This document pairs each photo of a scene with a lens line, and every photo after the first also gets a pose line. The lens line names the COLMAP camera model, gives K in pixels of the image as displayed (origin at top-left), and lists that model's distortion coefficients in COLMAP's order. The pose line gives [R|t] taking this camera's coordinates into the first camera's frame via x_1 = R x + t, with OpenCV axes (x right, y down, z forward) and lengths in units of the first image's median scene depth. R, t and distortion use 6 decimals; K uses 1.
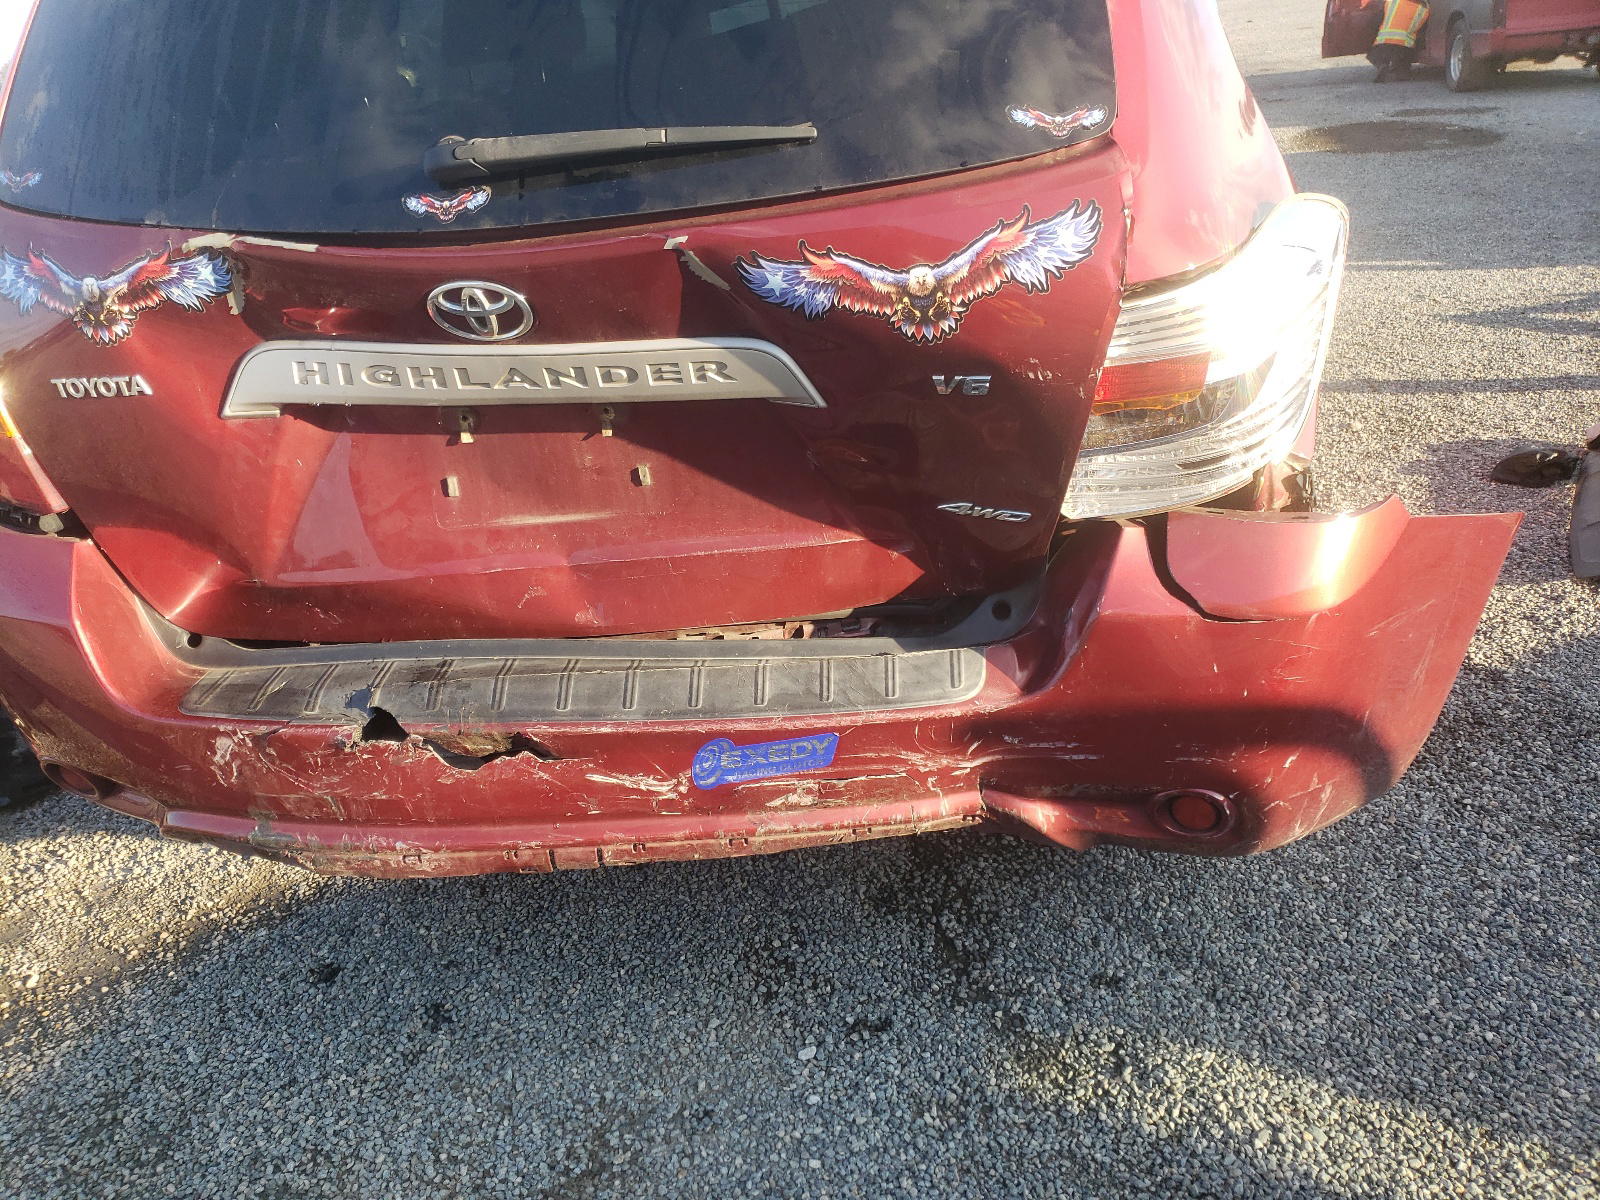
lens RADIAL K [[1211.1, 0, 800.0], [0, 1211.1, 600.0], [0, 0, 1]] dist [0.079055, -0.101165]
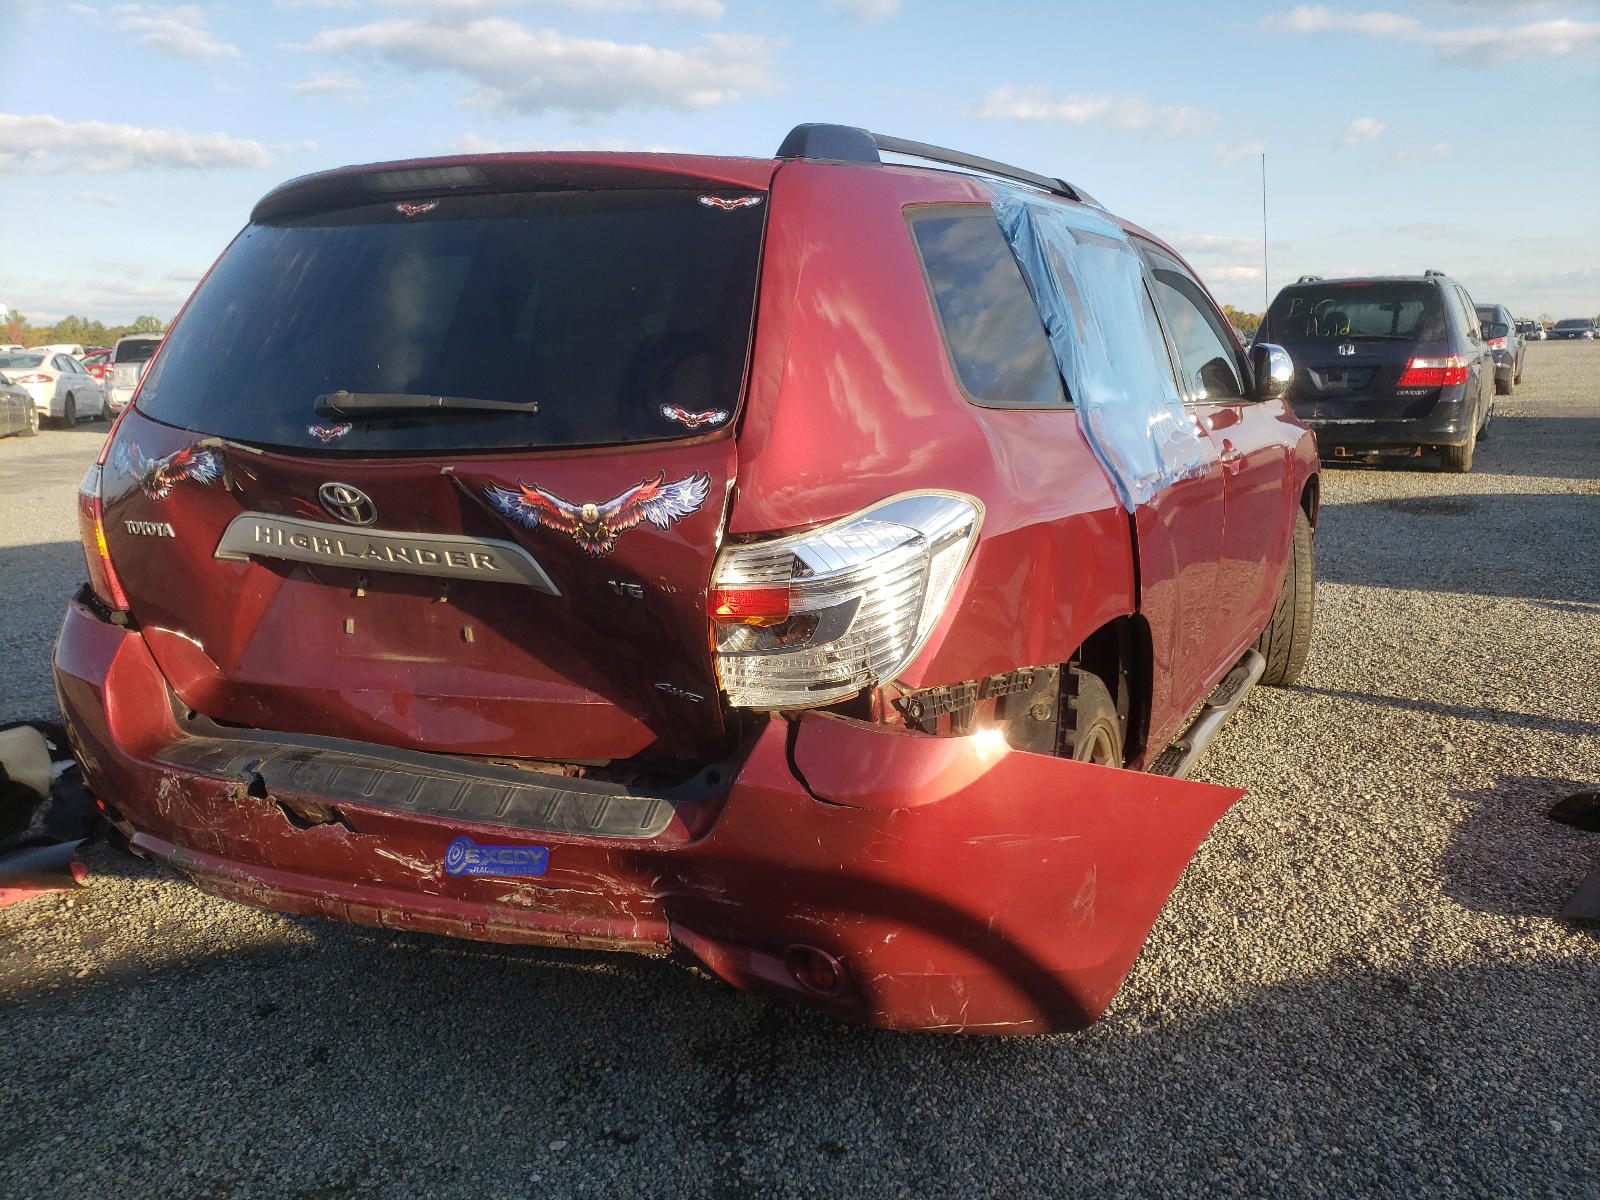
lens RADIAL K [[1172.4, 0, 800.0], [0, 1172.4, 600.0], [0, 0, 1]] dist [0.018394, 0.005566]
pose [[0.962730, 0.128762, -0.237845, 0.545584], [-0.174734, 0.967350, -0.183581, 0.036737], [0.206442, 0.218299, 0.953796, -0.190529]]
